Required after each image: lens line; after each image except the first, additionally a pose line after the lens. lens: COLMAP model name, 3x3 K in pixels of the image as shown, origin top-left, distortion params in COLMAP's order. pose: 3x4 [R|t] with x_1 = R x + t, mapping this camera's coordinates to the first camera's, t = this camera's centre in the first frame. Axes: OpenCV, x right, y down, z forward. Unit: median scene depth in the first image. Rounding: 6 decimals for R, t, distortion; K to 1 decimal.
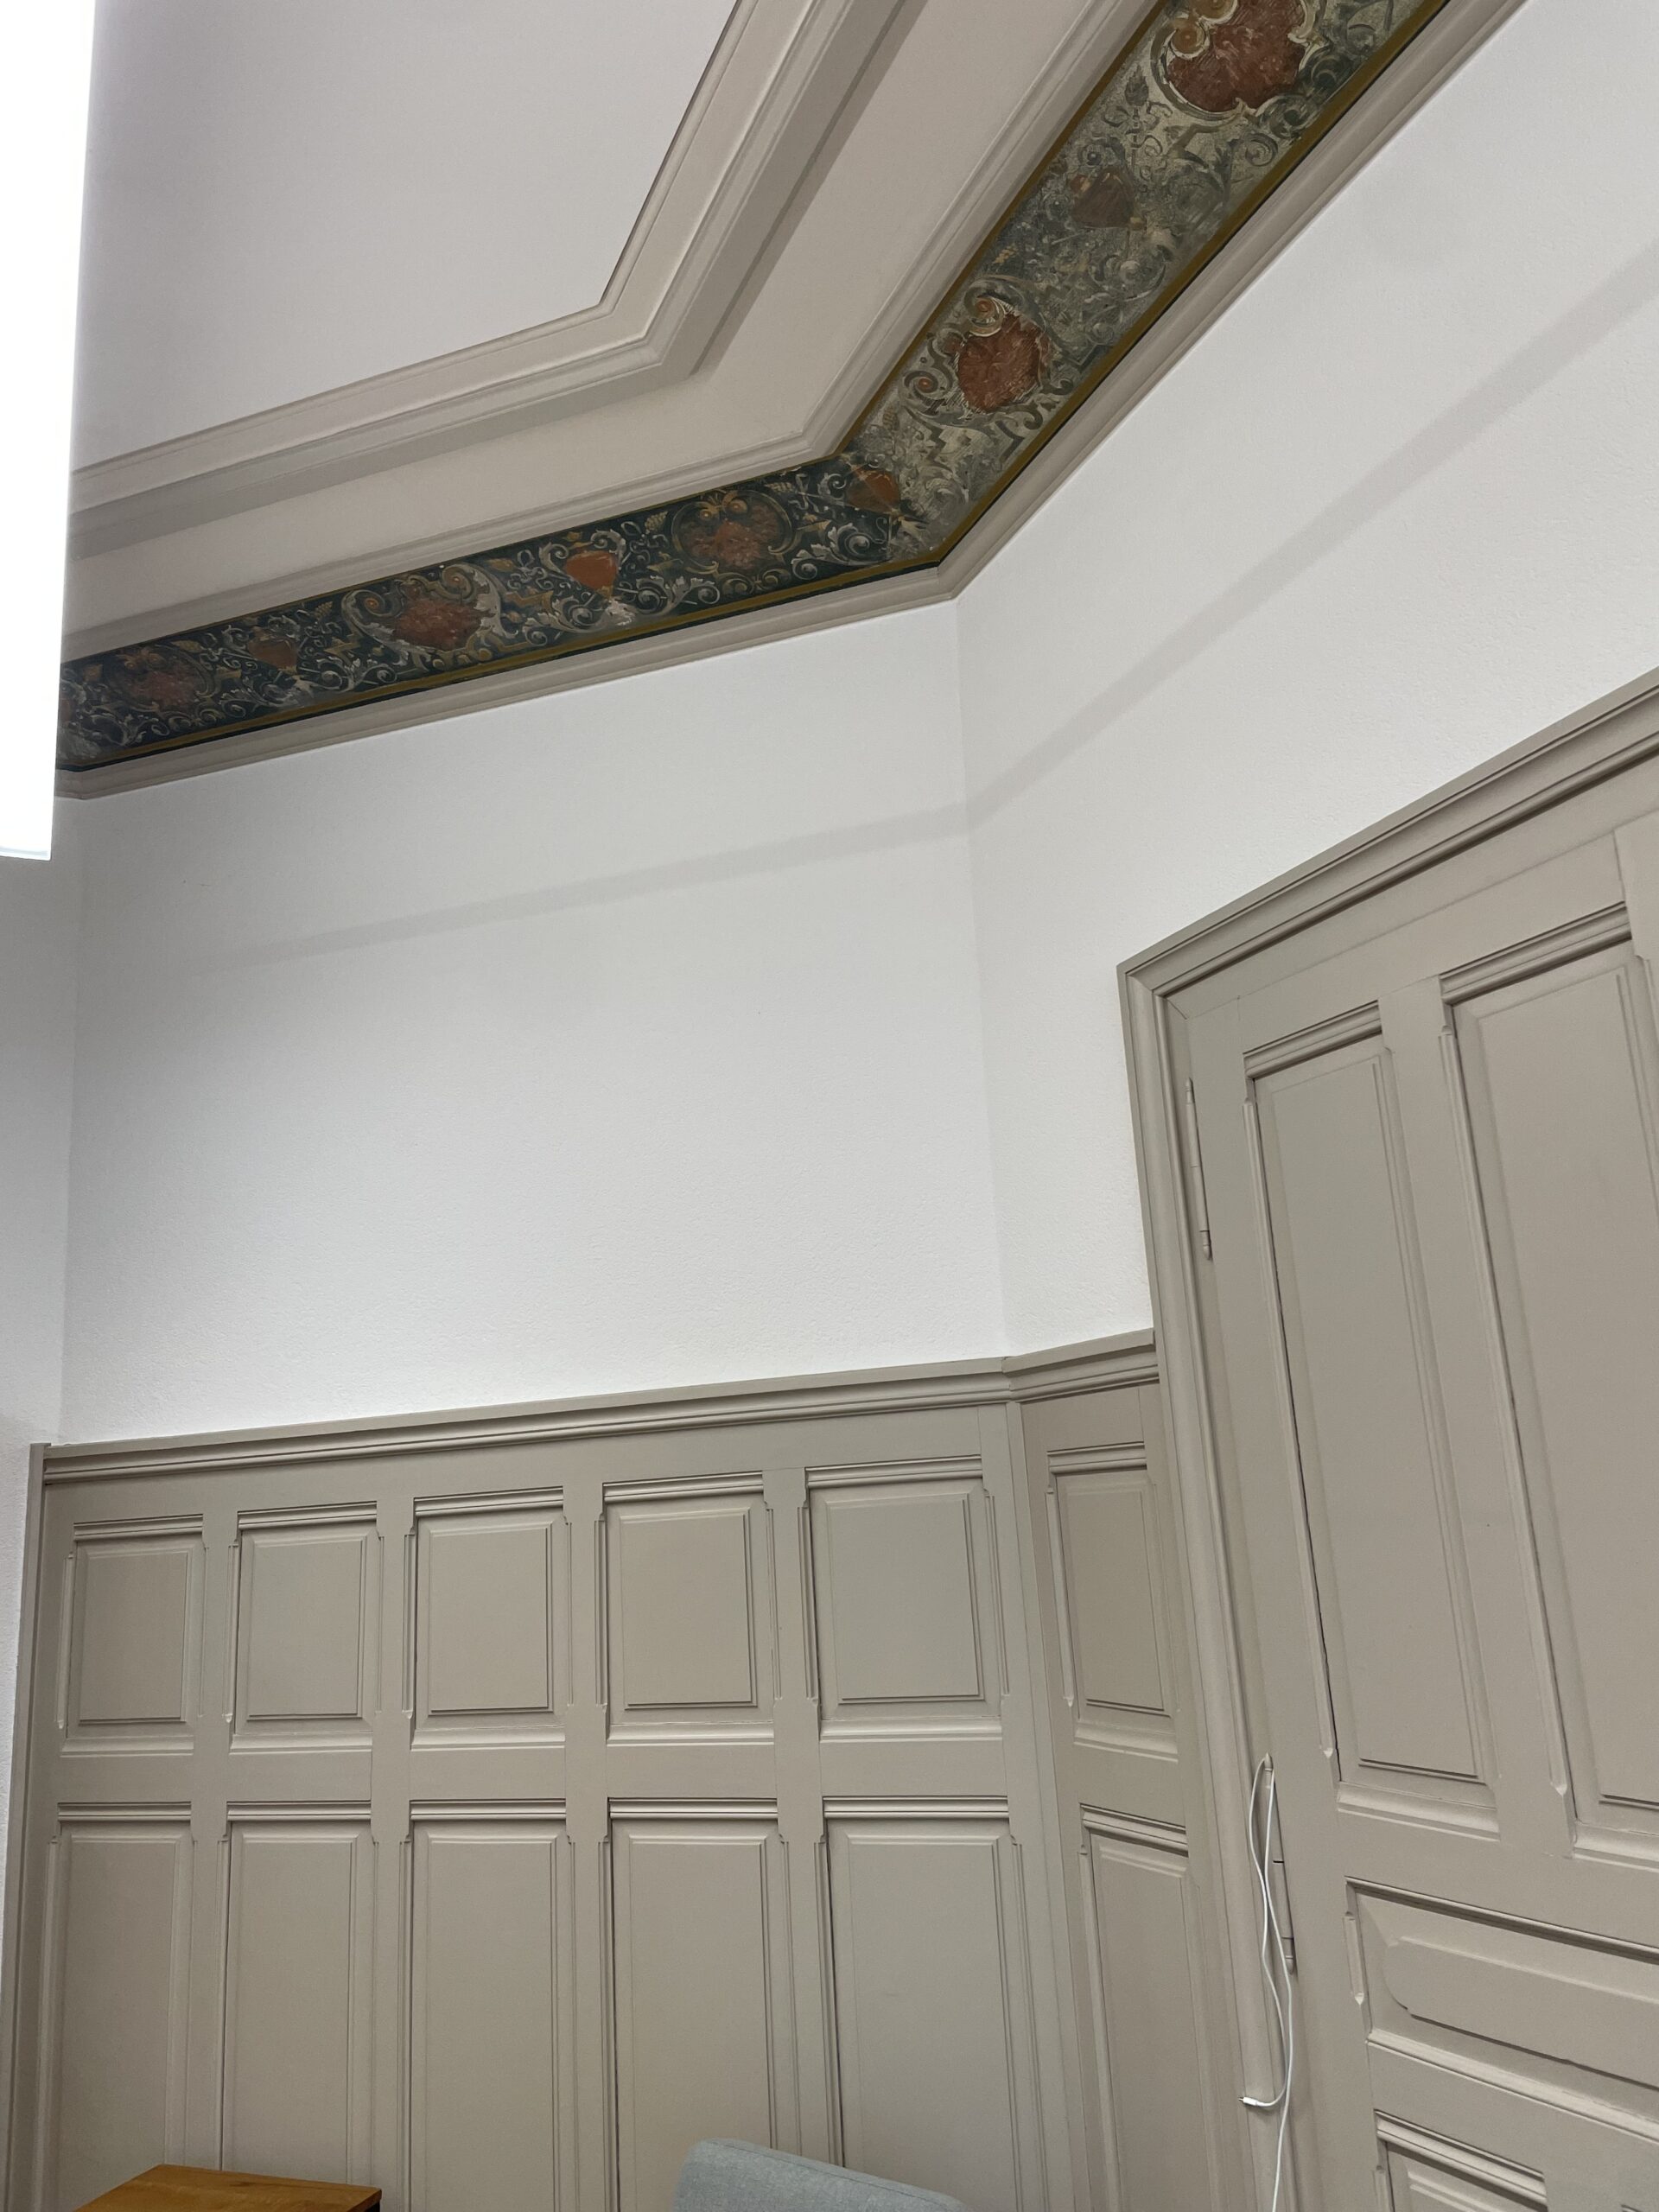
lens RADIAL K [[1646.5, 0, 829.5], [0, 1646.5, 1106.0], [0, 0, 1]] dist [0.005755, 0.002146]
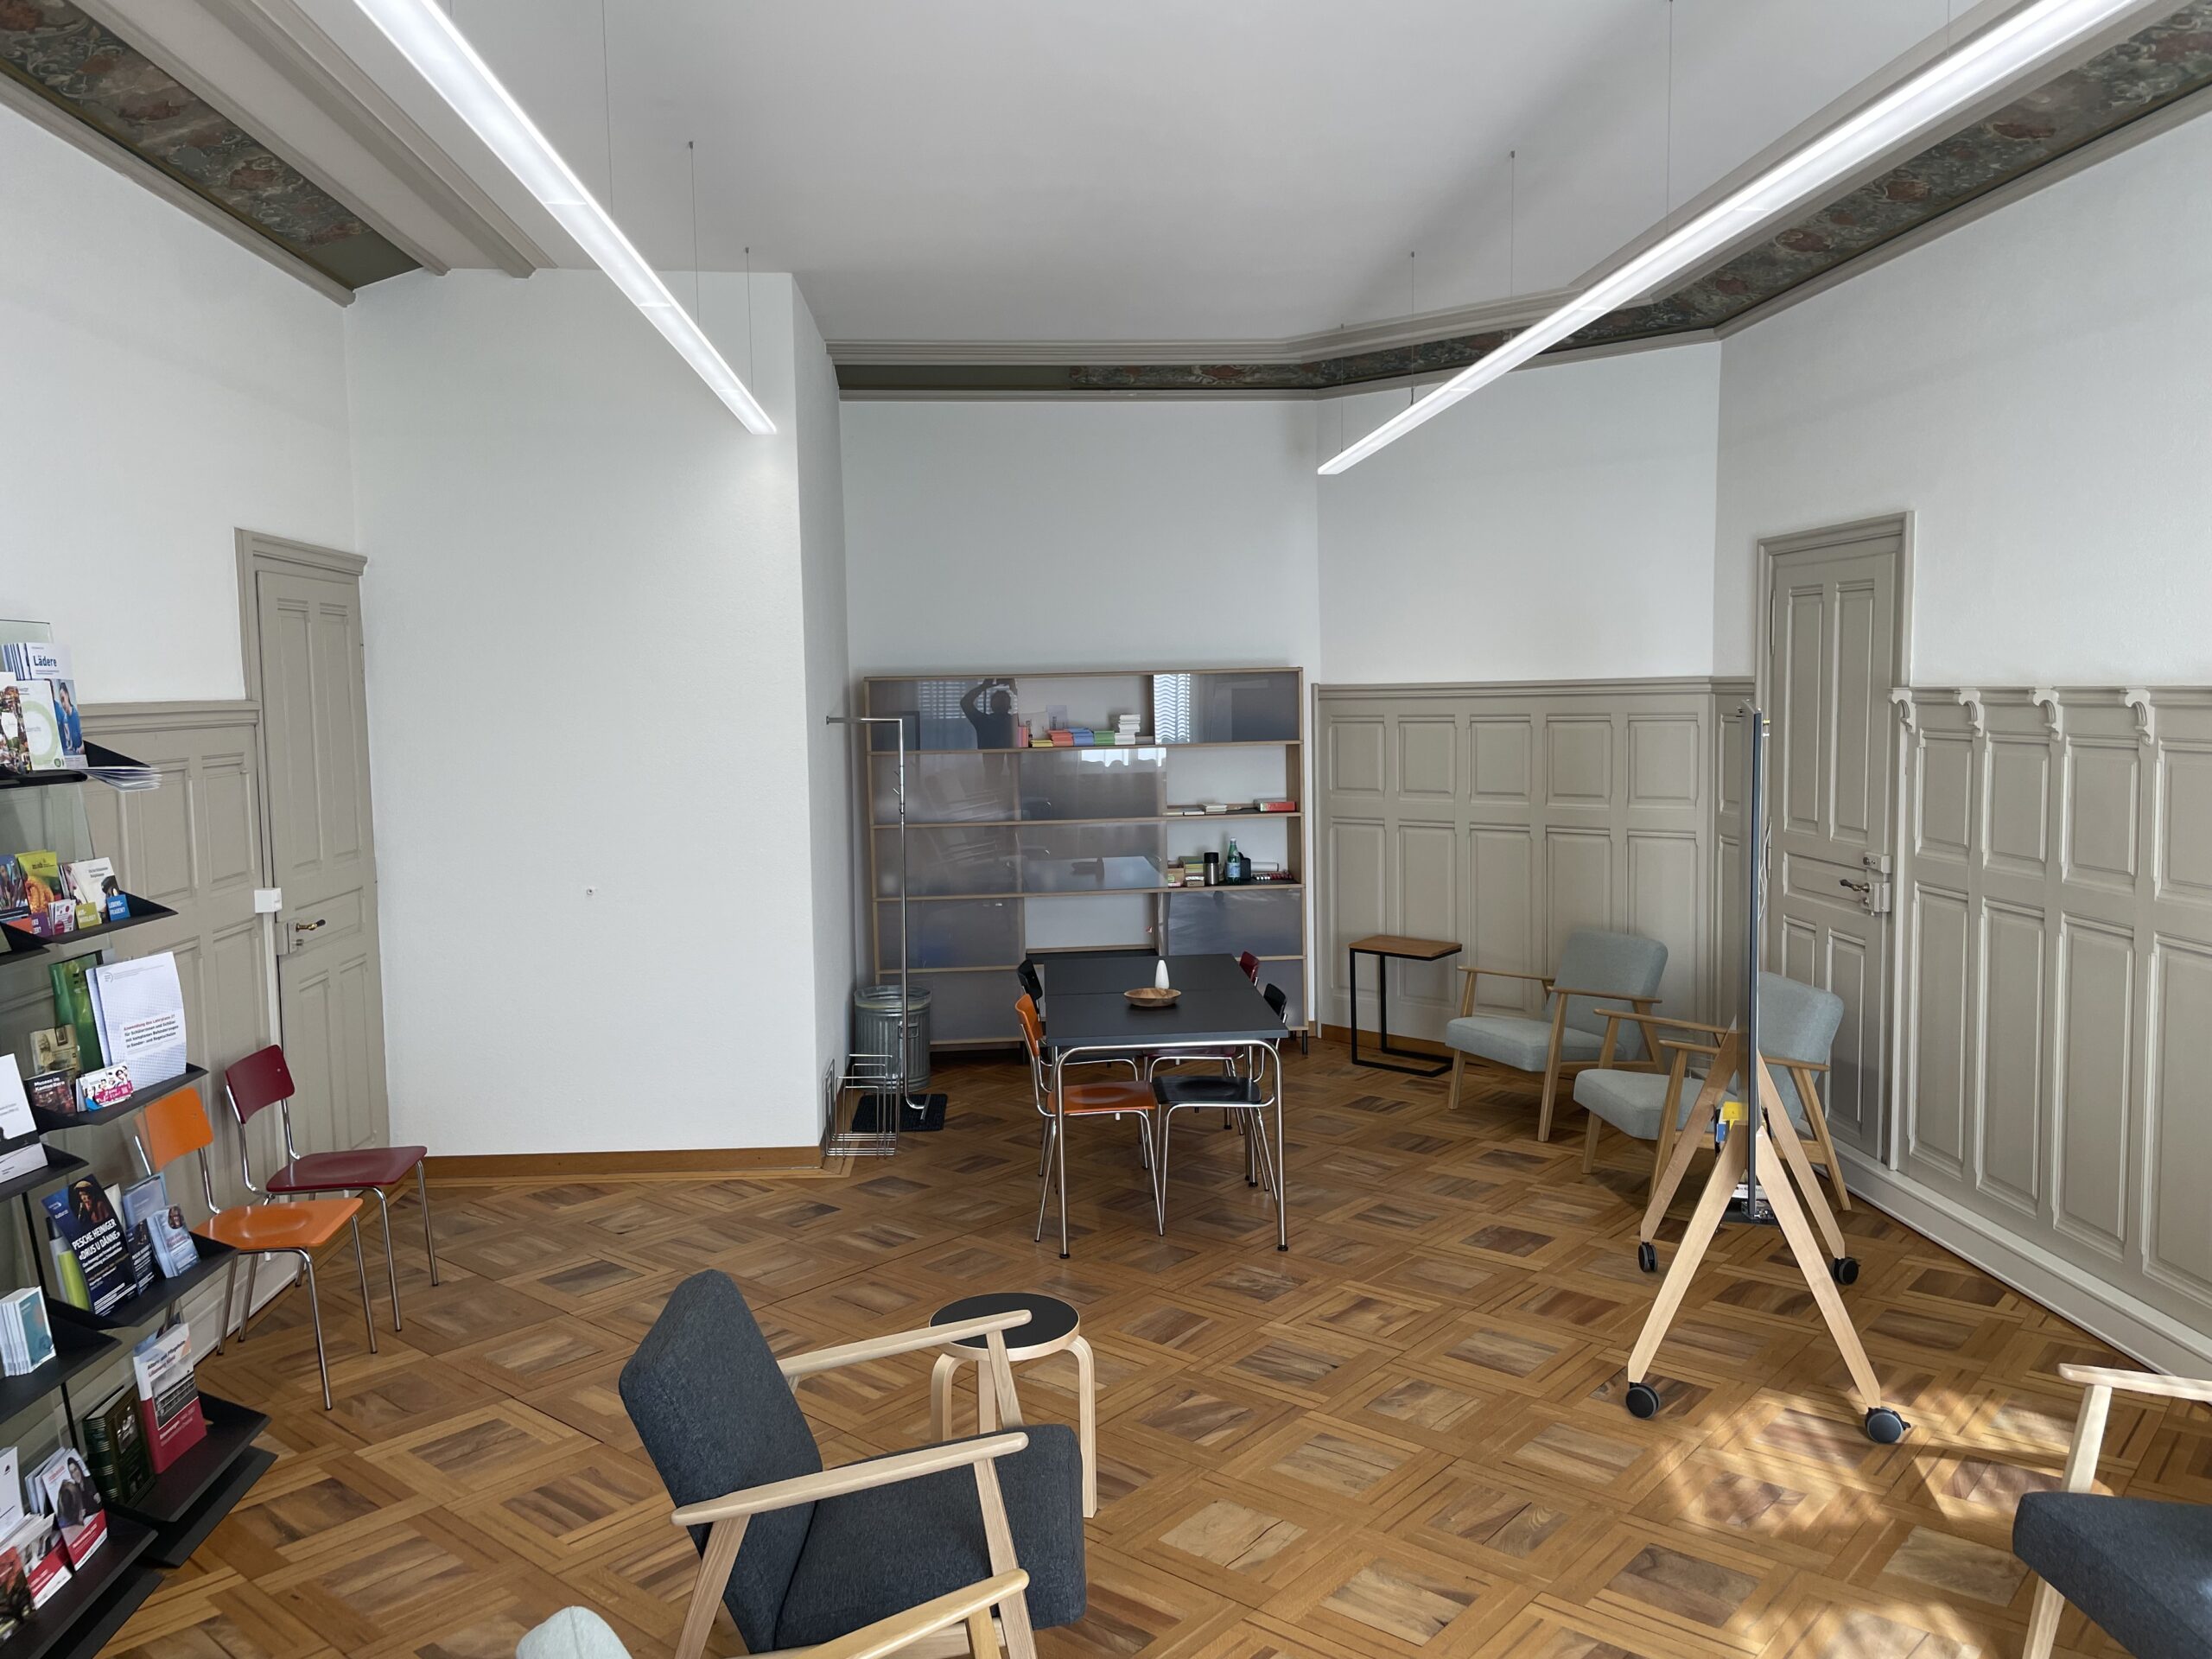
lens RADIAL K [[1646.5, 0, 1106.0], [0, 1646.5, 829.5], [0, 0, 1]] dist [0.005755, 0.002146]
pose [[0.935051, 0.075042, -0.346480, 0.125394], [0.045342, 0.943998, 0.326820, -0.467274], [0.351601, -0.321303, 0.879284, -1.551885]]
